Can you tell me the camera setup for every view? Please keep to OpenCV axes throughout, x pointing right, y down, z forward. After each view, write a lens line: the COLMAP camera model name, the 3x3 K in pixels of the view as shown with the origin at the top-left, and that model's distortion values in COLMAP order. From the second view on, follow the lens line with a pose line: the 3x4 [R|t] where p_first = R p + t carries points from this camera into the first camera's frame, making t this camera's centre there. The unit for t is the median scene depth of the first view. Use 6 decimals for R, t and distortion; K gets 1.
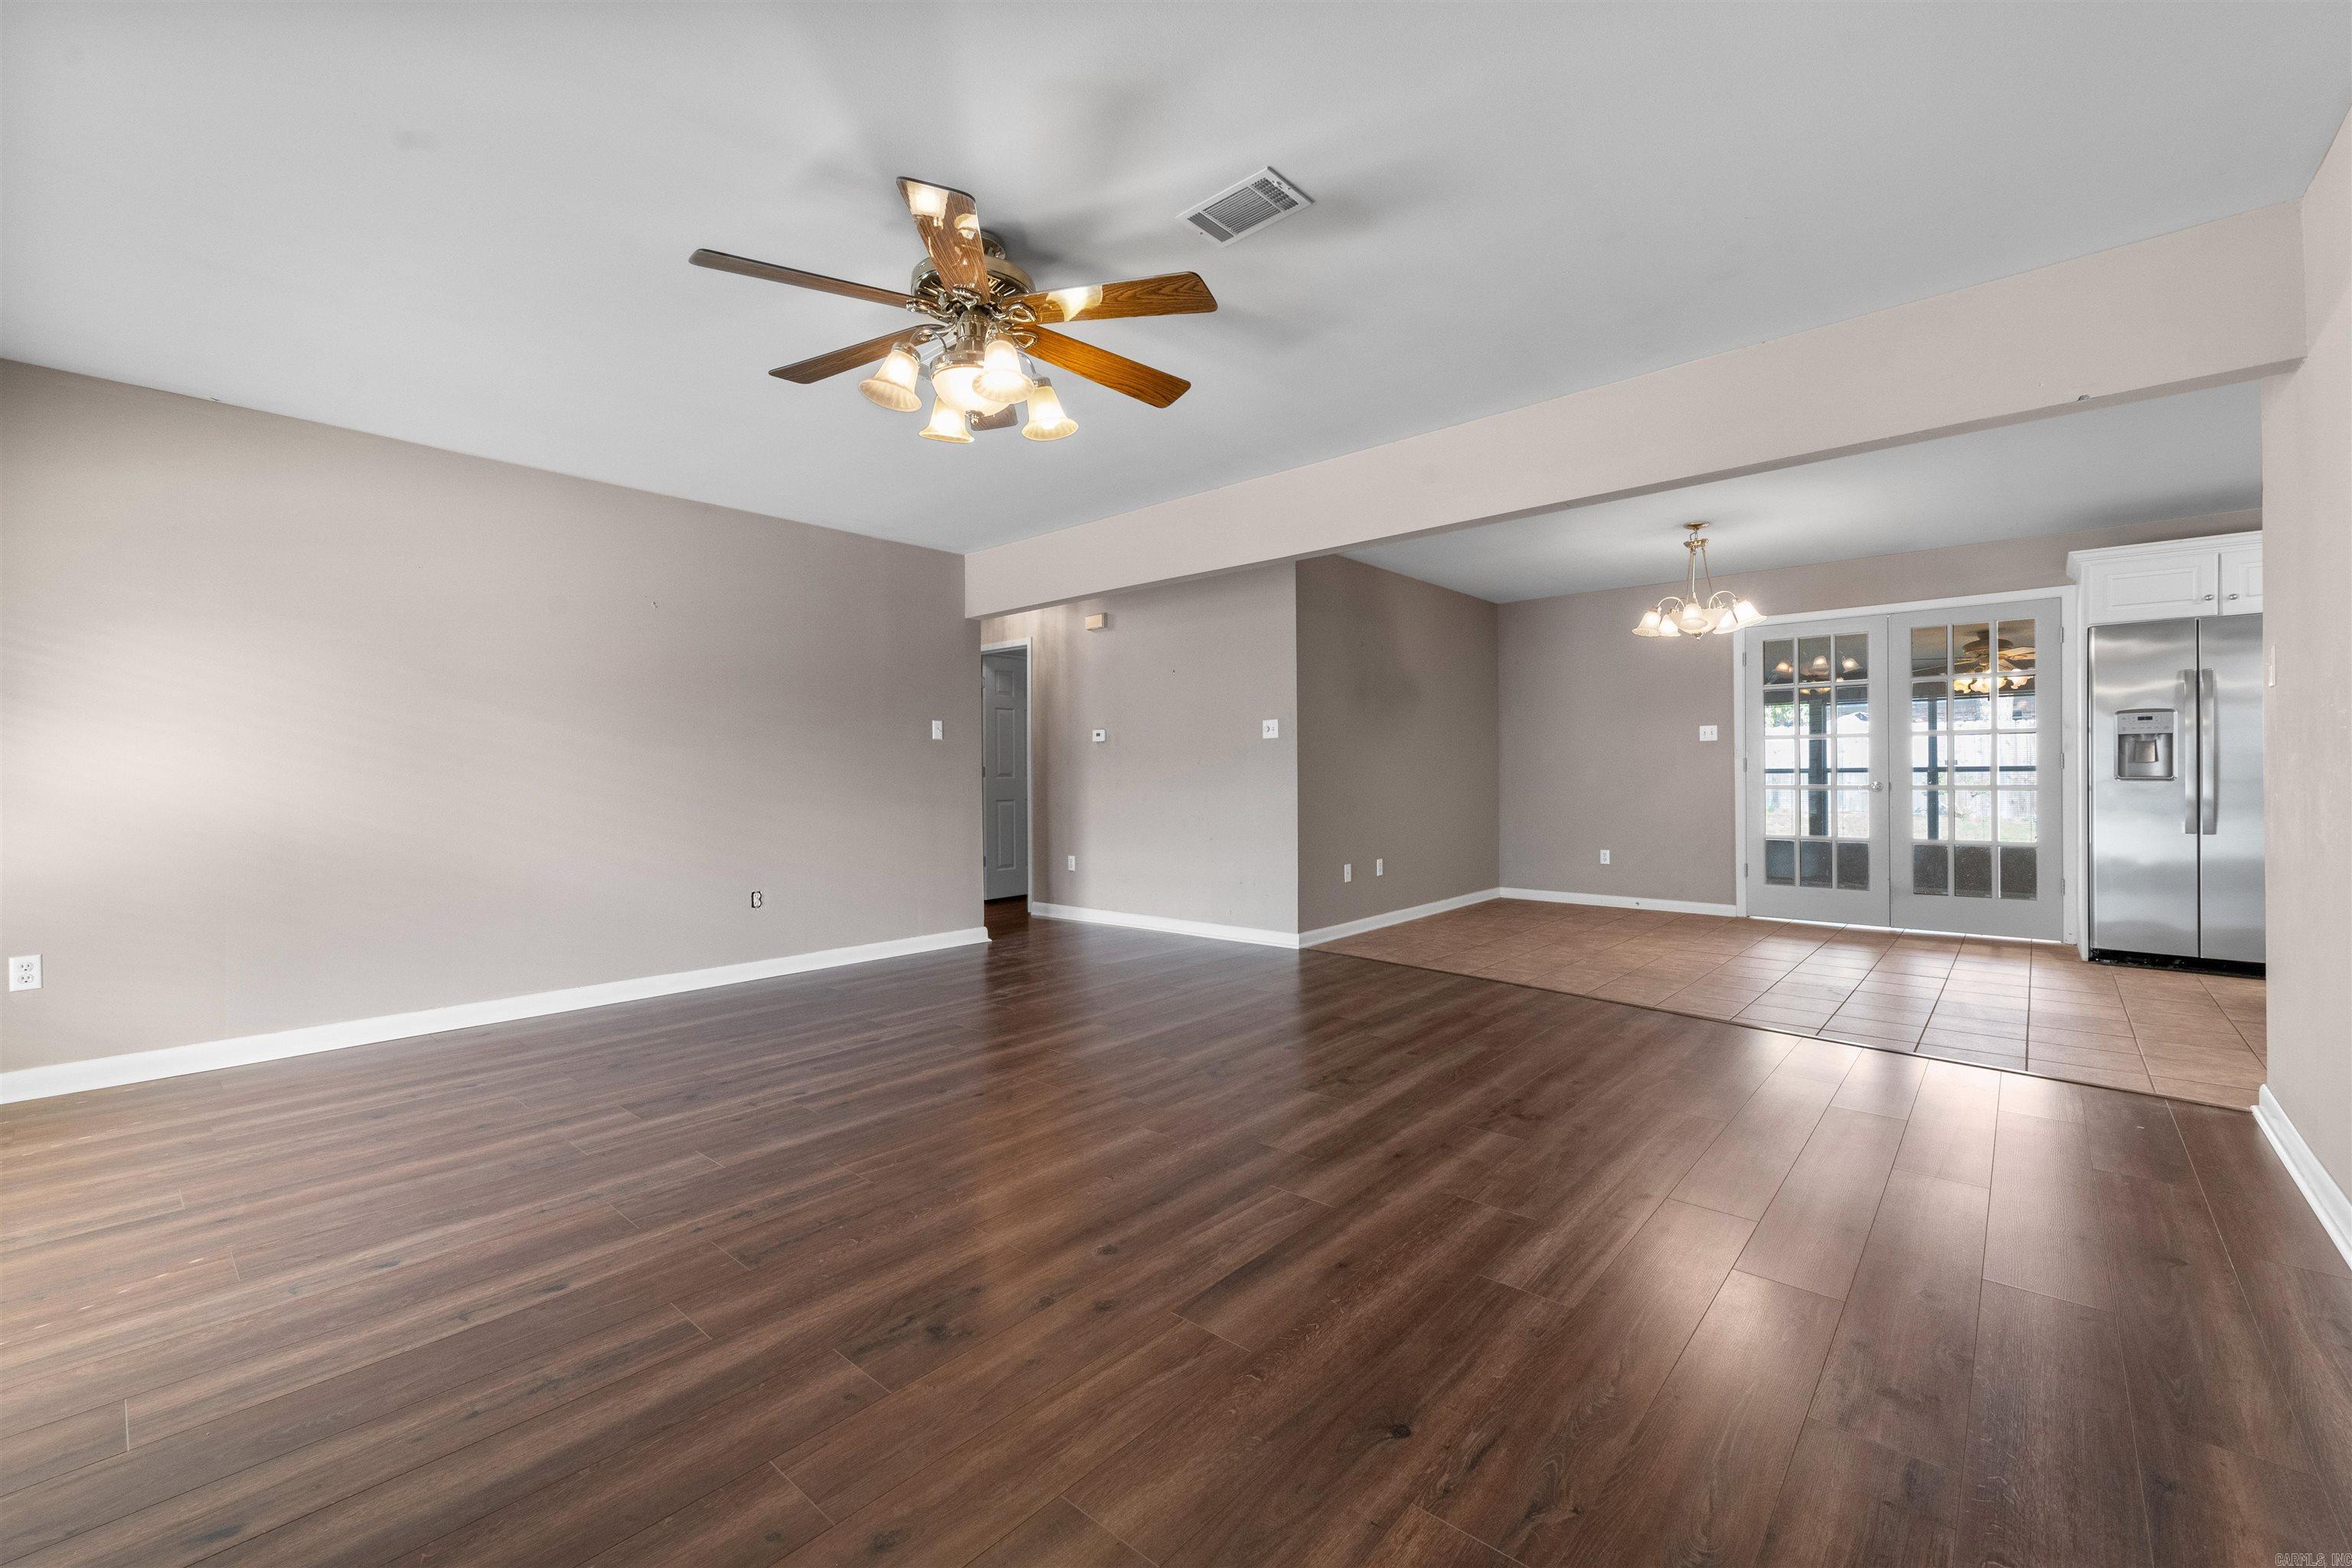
lens RADIAL K [[963.6, 0, 1159.1], [0, 963.6, 766.2], [0, 0, 1]] dist [0.007463, -0.001930]
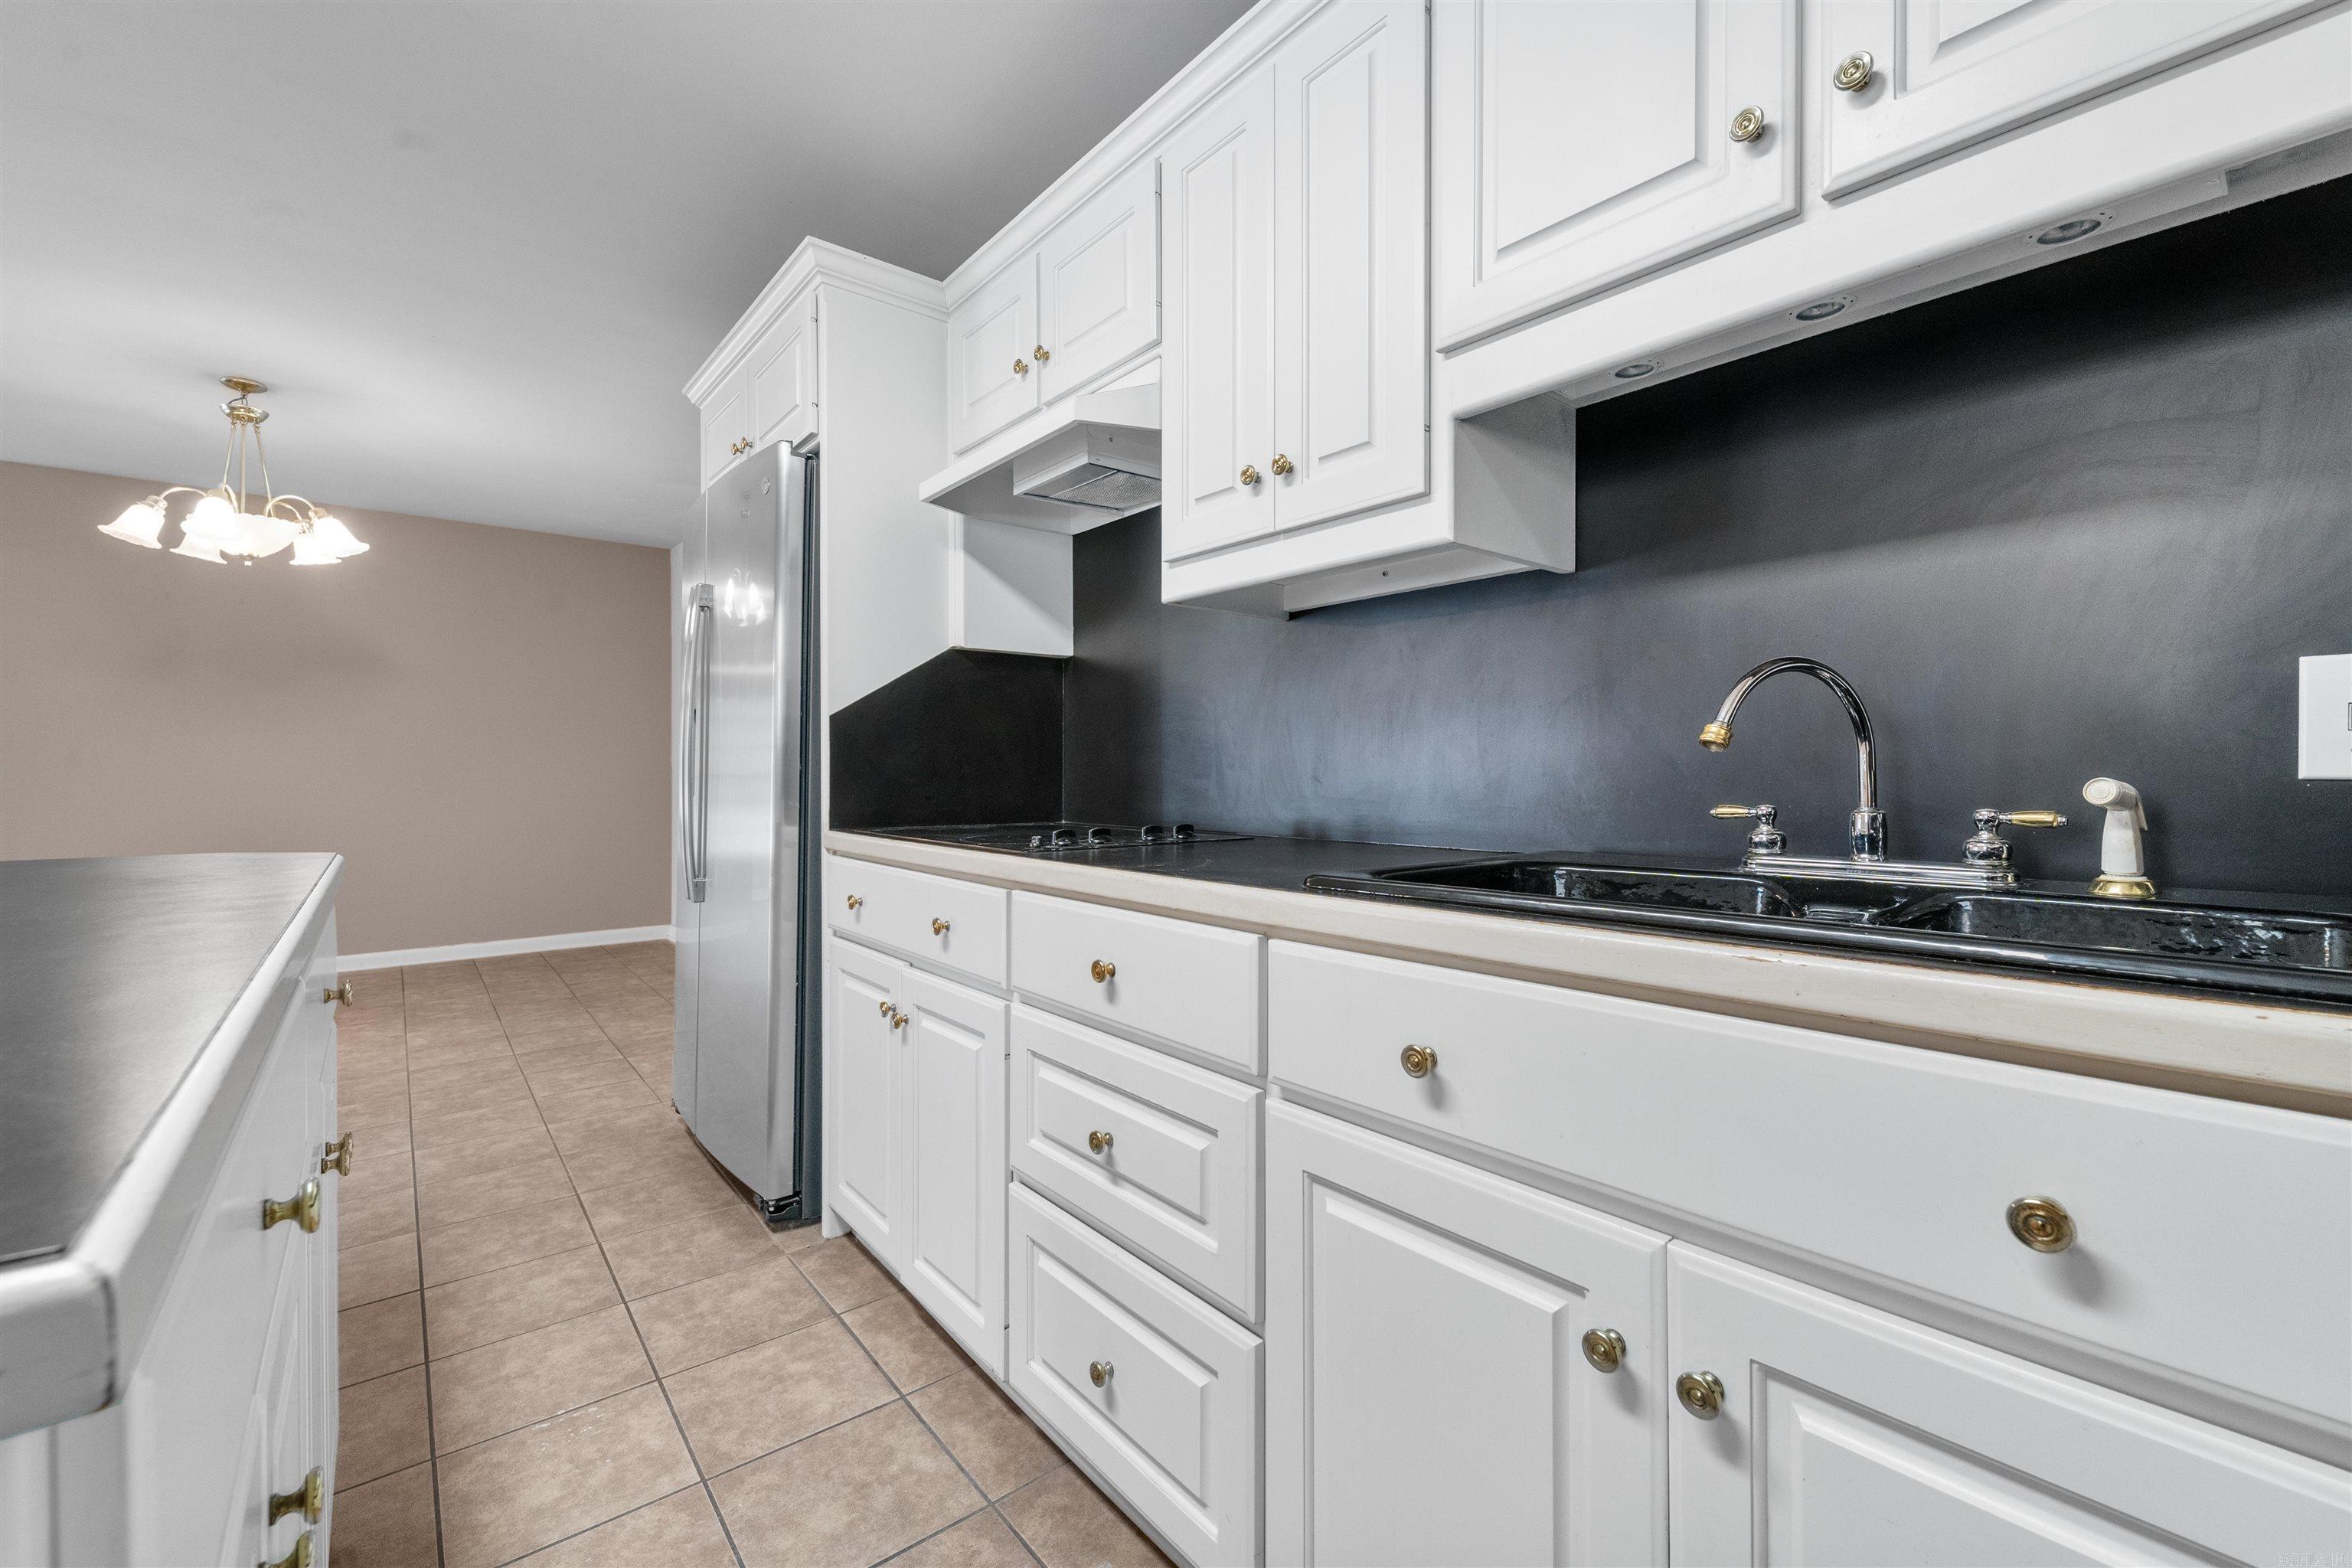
lens RADIAL K [[963.6, 0, 1180.1], [0, 963.6, 771.7], [0, 0, 1]] dist [0.007463, -0.001930]
pose [[0.989284, 0.003812, -0.145956, 1.231062], [-0.002021, 0.999921, 0.012413, -0.006080], [0.145991, -0.011985, 0.989213, 0.453830]]
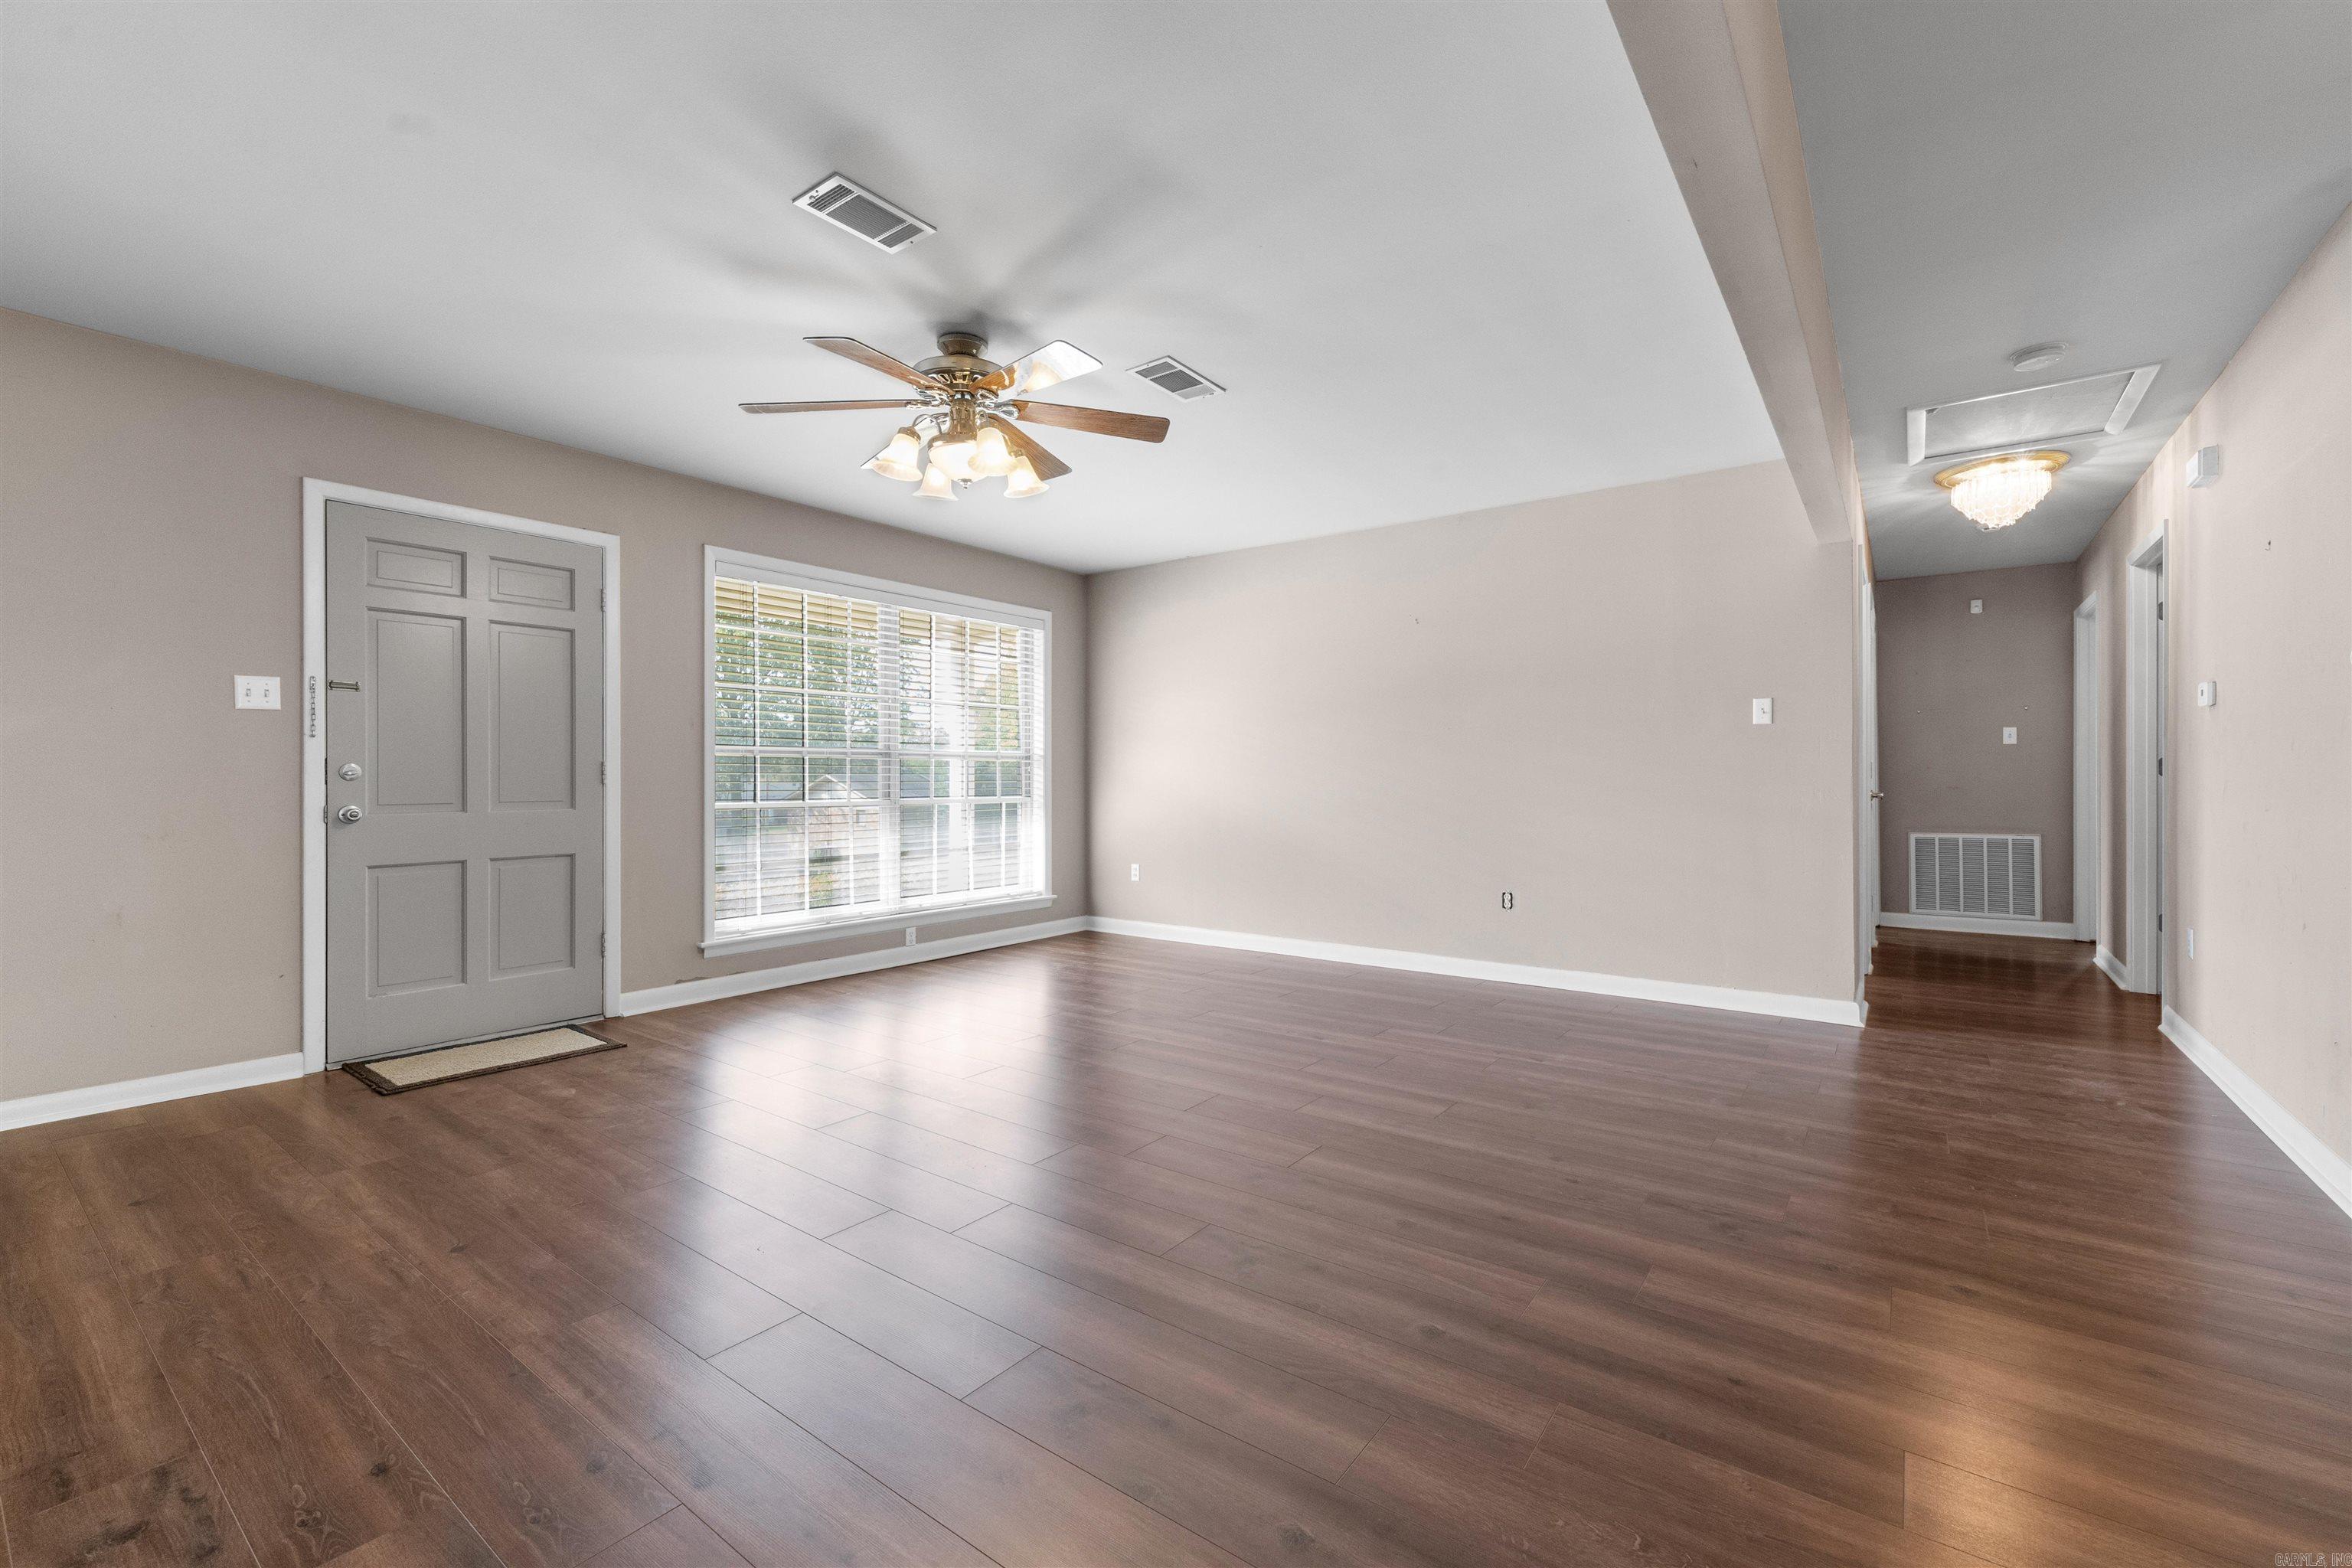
lens RADIAL K [[963.6, 0, 1178.3], [0, 963.6, 778.5], [0, 0, 1]] dist [0.007463, -0.001930]
pose [[0.094469, 0.007500, -0.995500, 0.480183], [0.013155, 0.999875, 0.008781, 0.000936], [0.995441, -0.013926, 0.094358, 0.527317]]
